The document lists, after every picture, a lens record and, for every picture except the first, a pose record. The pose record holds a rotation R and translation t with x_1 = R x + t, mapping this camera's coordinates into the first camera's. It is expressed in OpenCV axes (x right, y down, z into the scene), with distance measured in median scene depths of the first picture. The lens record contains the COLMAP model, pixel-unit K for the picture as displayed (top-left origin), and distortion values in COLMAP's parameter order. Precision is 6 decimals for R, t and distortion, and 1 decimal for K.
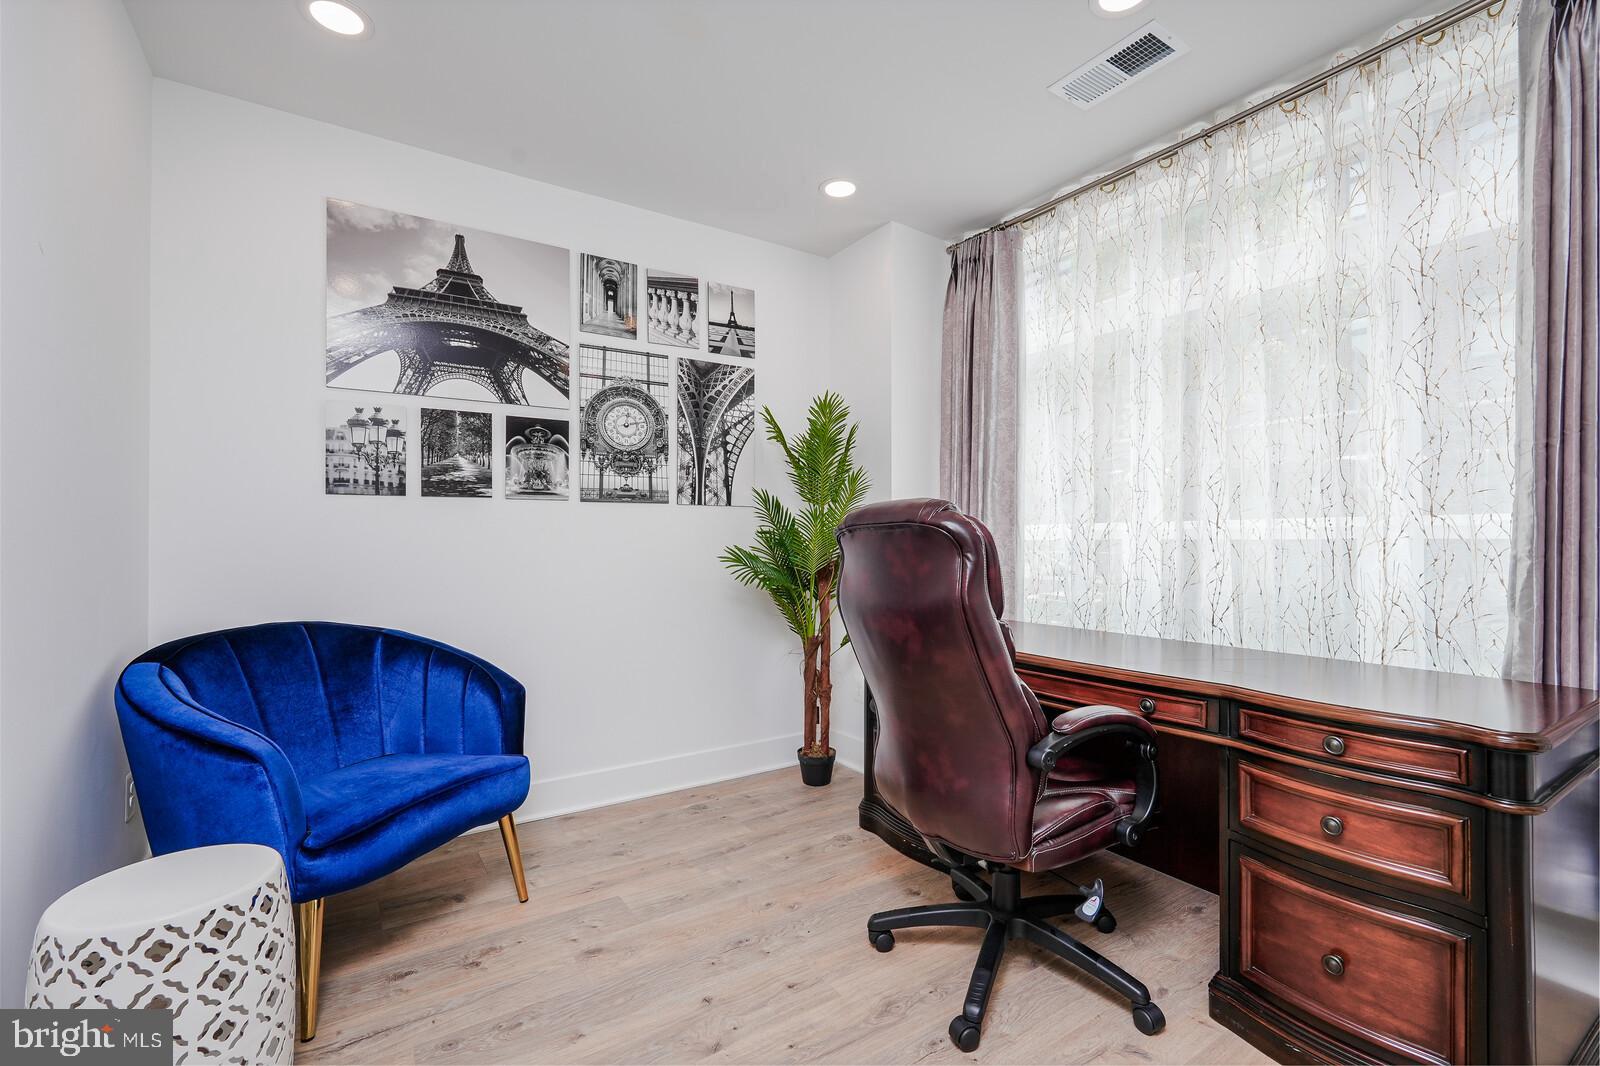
lens RADIAL K [[708.1, 0, 797.7], [0, 708.1, 530.4], [0, 0, 1]] dist [-0.018056, 0.009028]
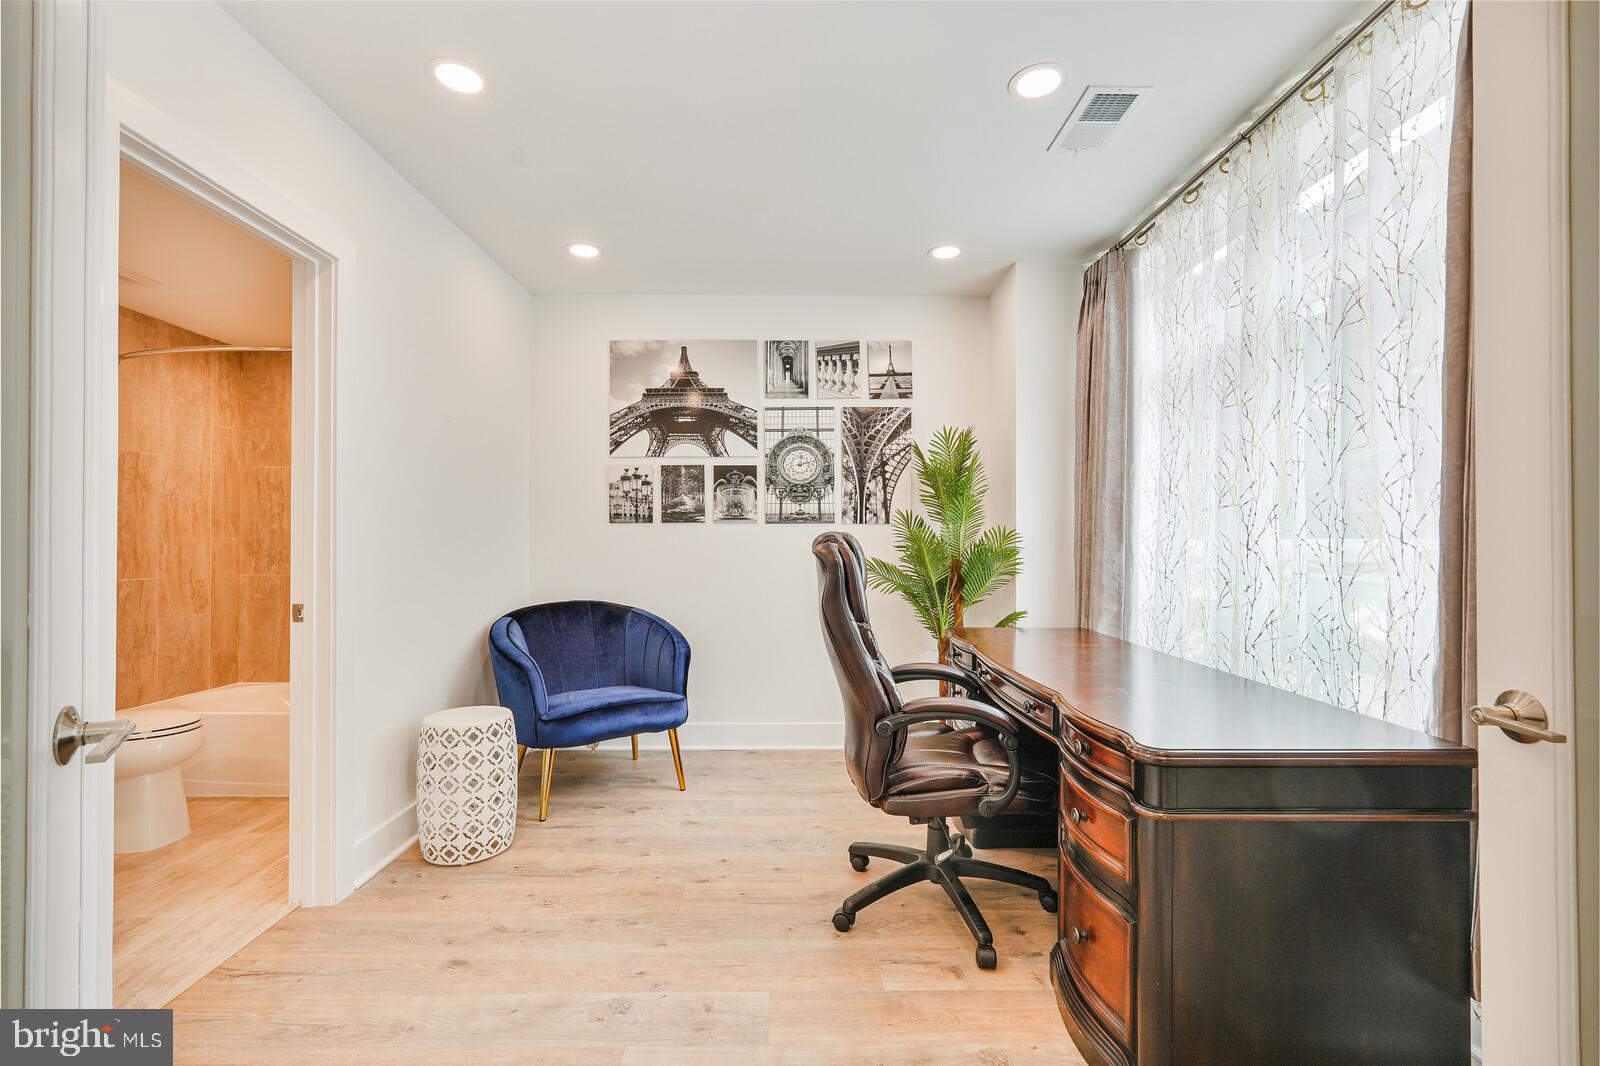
lens RADIAL K [[712.7, 0, 792.1], [0, 712.7, 529.8], [0, 0, 1]] dist [-0.004234, -0.000380]
pose [[0.833660, -0.005452, -0.552252, 0.485957], [0.005388, 0.999984, -0.001740, -0.025810], [0.552252, -0.001525, 0.833676, -0.116331]]
